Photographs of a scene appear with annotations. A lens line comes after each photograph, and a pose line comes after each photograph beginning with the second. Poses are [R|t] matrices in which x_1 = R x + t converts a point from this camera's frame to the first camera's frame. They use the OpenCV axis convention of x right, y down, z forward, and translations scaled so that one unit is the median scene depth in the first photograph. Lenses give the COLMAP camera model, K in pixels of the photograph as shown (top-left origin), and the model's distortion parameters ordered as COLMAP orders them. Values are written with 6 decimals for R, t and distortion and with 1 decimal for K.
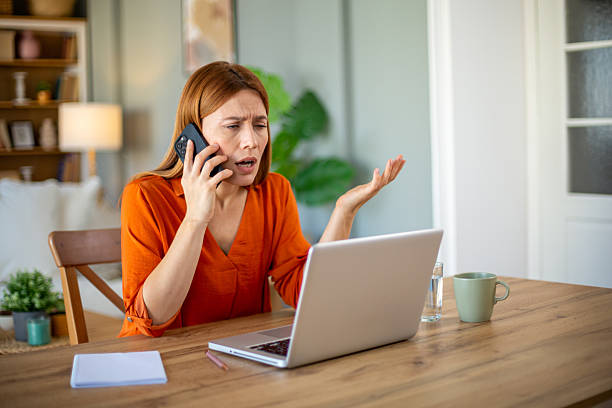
lens RADIAL K [[914.6, 0, 306.0], [0, 914.6, 204.0], [0, 0, 1]] dist [-0.139373, 0.079695]
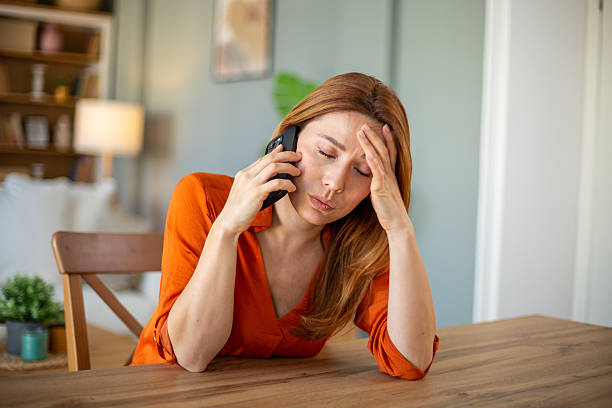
lens RADIAL K [[914.6, 0, 306.0], [0, 914.6, 204.0], [0, 0, 1]] dist [-0.139373, 0.079695]
pose [[0.997325, 0.071916, -0.013053, -0.030795], [-0.072241, 0.997038, -0.026380, 0.008156], [0.011118, 0.027252, 0.999567, 0.122151]]
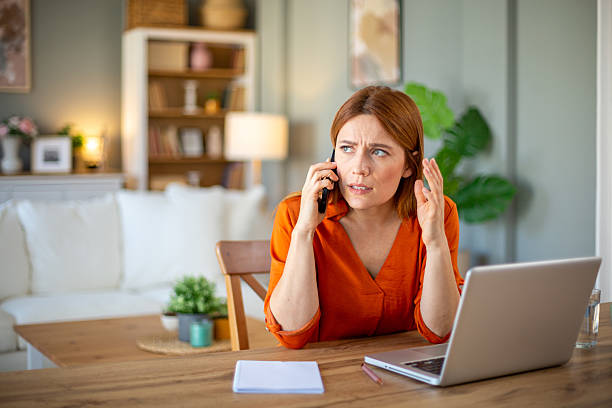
lens RADIAL K [[914.6, 0, 306.0], [0, 914.6, 204.0], [0, 0, 1]] dist [-0.139373, 0.079695]
pose [[0.984185, 0.038226, -0.172969, -0.000296], [-0.040075, 0.999171, -0.007210, -0.006480], [0.172550, 0.014028, 0.984901, -0.020201]]
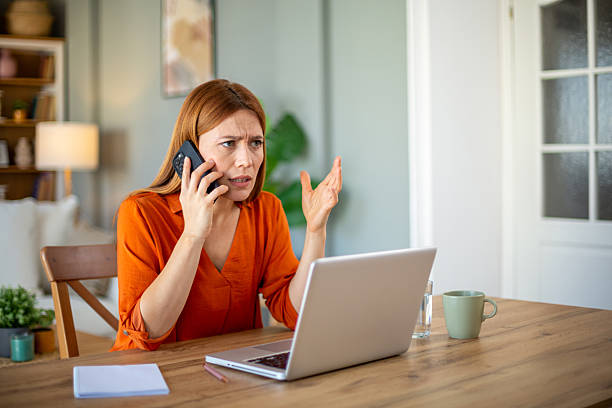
lens RADIAL K [[914.6, 0, 306.0], [0, 914.6, 204.0], [0, 0, 1]] dist [-0.139373, 0.079695]
pose [[0.999193, 0.013411, 0.037858, -0.021639], [-0.012388, 0.999555, -0.027132, 0.005224], [-0.038205, 0.026641, 0.998915, -0.014475]]
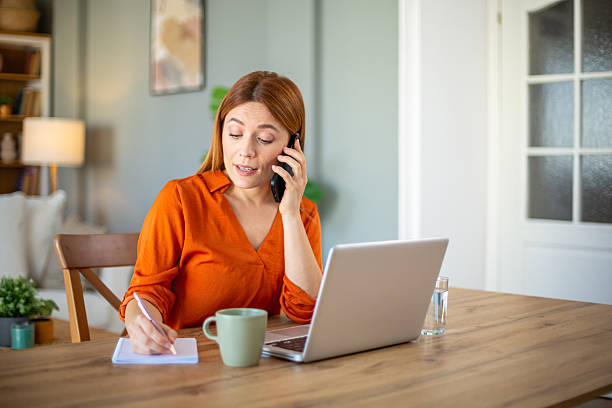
lens RADIAL K [[914.6, 0, 306.0], [0, 914.6, 204.0], [0, 0, 1]] dist [-0.139373, 0.079695]
pose [[0.996898, 0.029794, 0.072851, -0.058147], [-0.027522, 0.999109, -0.032002, 0.016187], [-0.073740, 0.029898, 0.996829, -0.034245]]
